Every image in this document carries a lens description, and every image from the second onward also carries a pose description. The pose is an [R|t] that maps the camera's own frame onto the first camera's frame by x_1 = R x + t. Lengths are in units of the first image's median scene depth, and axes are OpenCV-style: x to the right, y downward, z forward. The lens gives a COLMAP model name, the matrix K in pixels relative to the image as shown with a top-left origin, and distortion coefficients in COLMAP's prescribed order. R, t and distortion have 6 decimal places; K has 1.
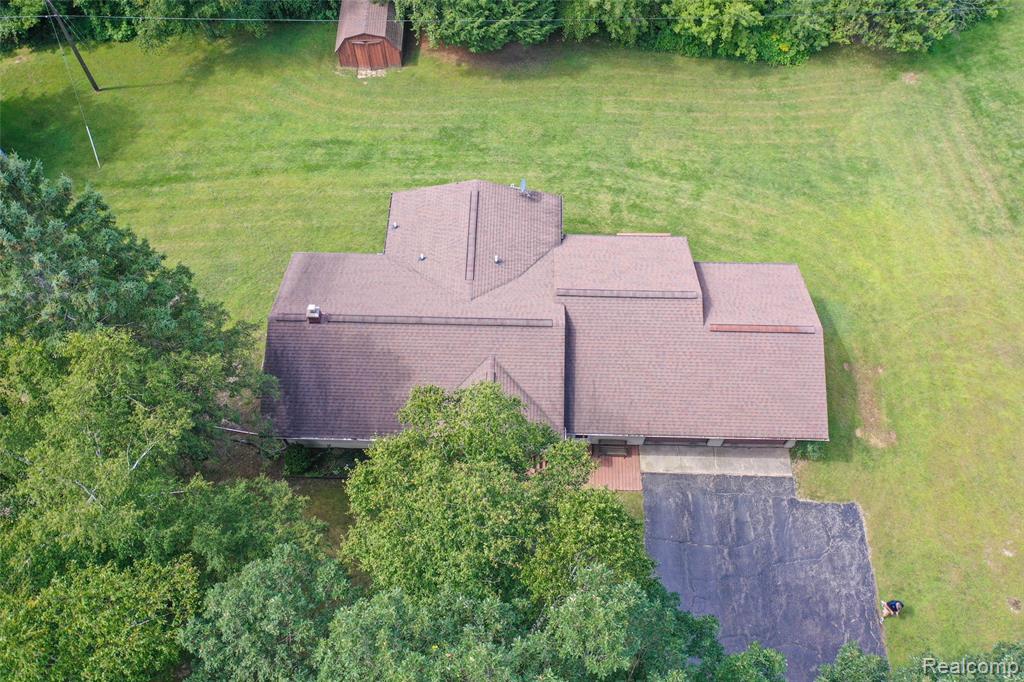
lens RADIAL K [[807.7, 0, 510.3], [0, 807.7, 338.3], [0, 0, 1]] dist [-0.003407, 0.012306]
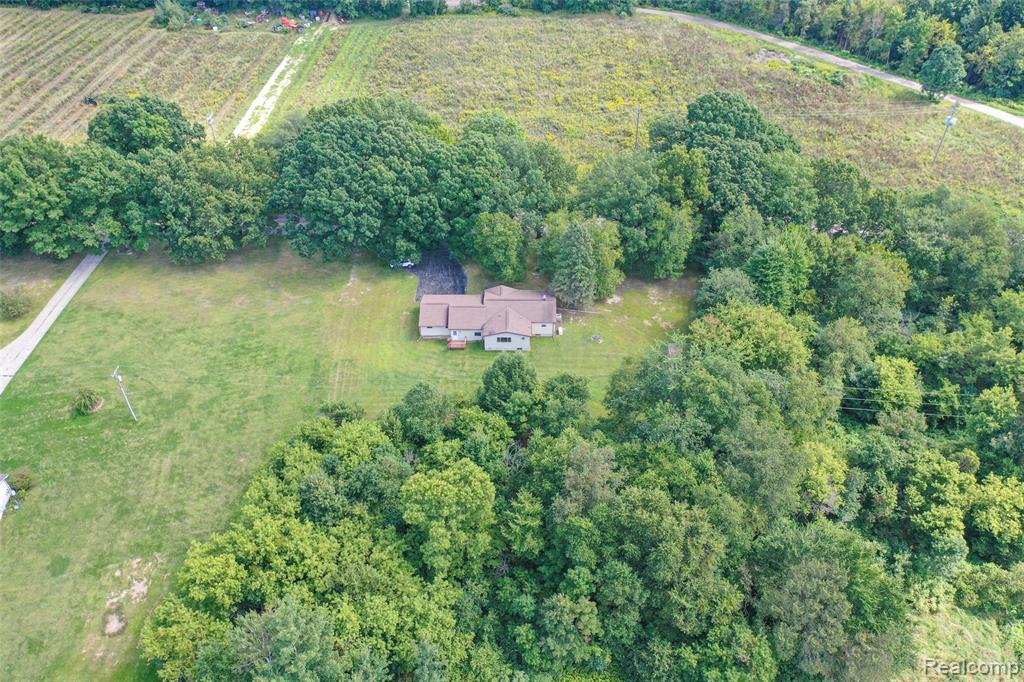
lens RADIAL K [[807.7, 0, 509.0], [0, 807.7, 342.5], [0, 0, 1]] dist [-0.003407, 0.012306]
pose [[-0.999876, 0.015713, -0.001018, -0.039570], [-0.003980, -0.189625, 0.981849, -3.027196], [0.015235, 0.981731, 0.189664, 0.318361]]
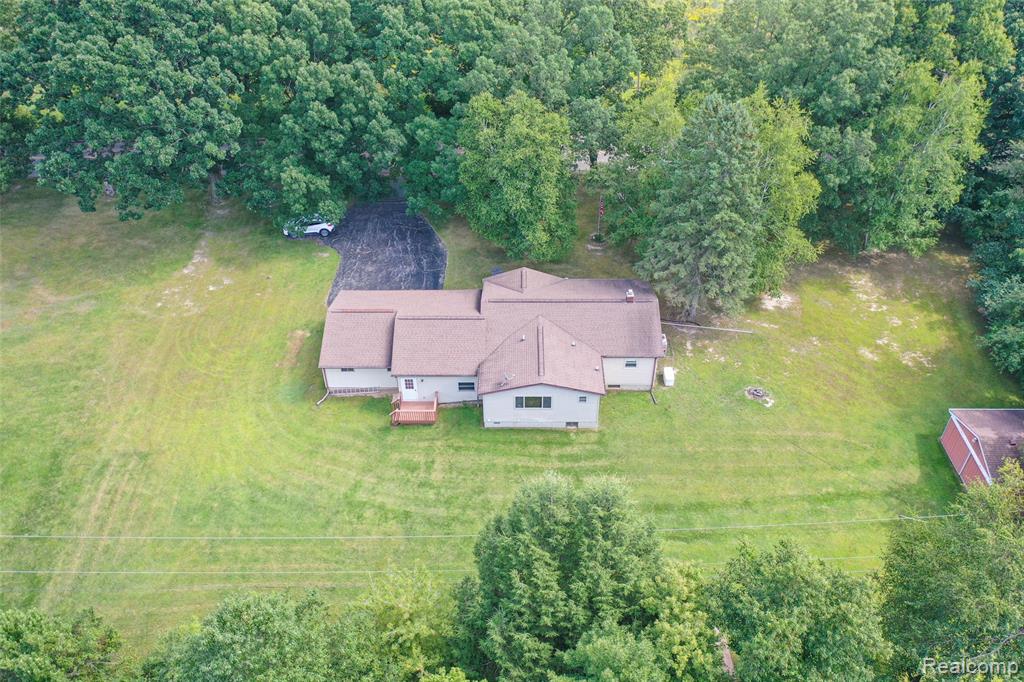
lens RADIAL K [[807.7, 0, 507.3], [0, 807.7, 339.0], [0, 0, 1]] dist [-0.003407, 0.012306]
pose [[-0.999807, 0.019578, 0.001777, 0.008369], [-0.001583, -0.170261, 0.985398, -1.249126], [0.019595, 0.985205, 0.170259, 0.582342]]
